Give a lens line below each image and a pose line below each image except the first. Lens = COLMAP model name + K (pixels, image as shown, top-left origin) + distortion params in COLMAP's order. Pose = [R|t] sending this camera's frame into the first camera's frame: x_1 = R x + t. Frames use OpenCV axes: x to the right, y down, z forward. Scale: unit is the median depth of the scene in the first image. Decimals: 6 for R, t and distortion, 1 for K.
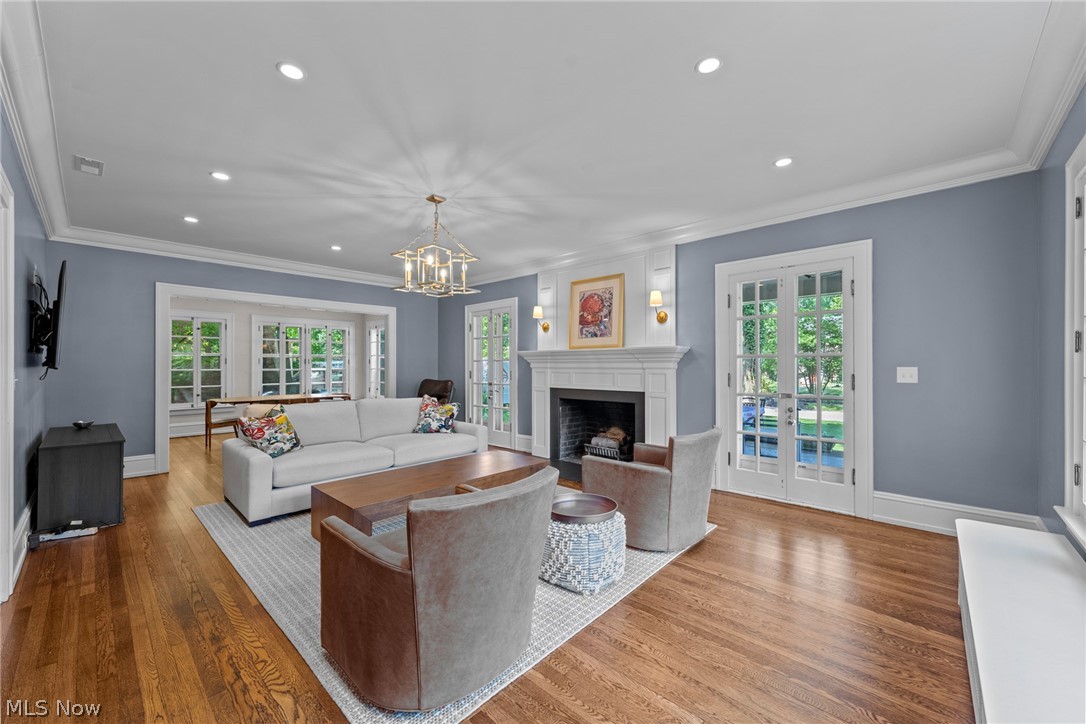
lens RADIAL K [[428.9, 0, 547.5], [0, 428.9, 365.9], [0, 0, 1]] dist [0.002913, -0.000390]
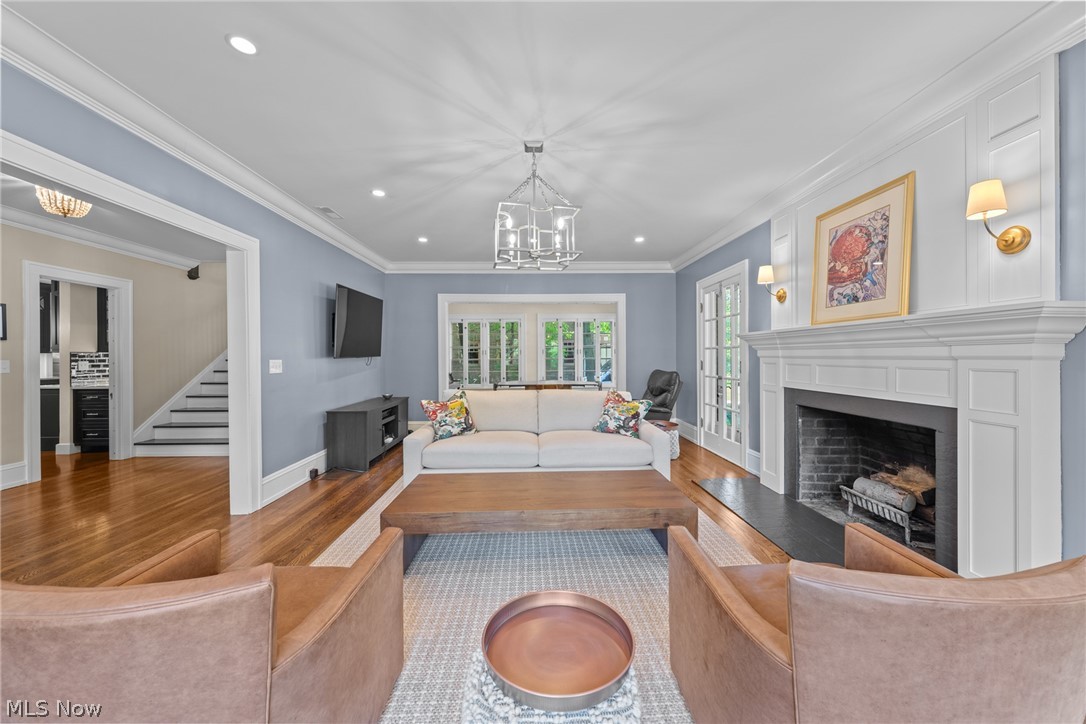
lens RADIAL K [[396.5, 0, 546.9], [0, 396.5, 357.3], [0, 0, 1]] dist [-0.001167, 0.000196]
pose [[0.702491, -0.000748, -0.711692, 0.202604], [0.004656, 0.999983, 0.003545, 0.001464], [0.711677, -0.005804, 0.702483, 0.351395]]
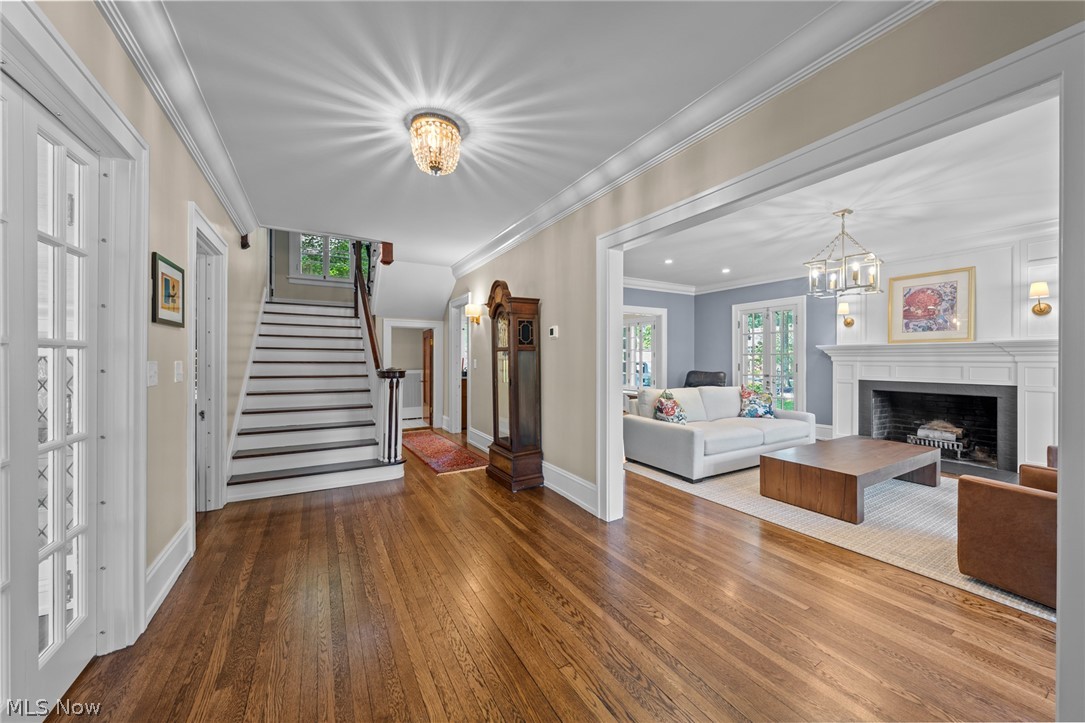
lens RADIAL K [[396.1, 0, 534.3], [0, 396.1, 358.8], [0, 0, 1]] dist [-0.001167, 0.000196]
pose [[0.956815, 0.002338, -0.290690, -0.525290], [-0.002885, 0.999995, -0.001454, 0.003120], [0.290685, 0.002230, 0.956816, -0.176463]]
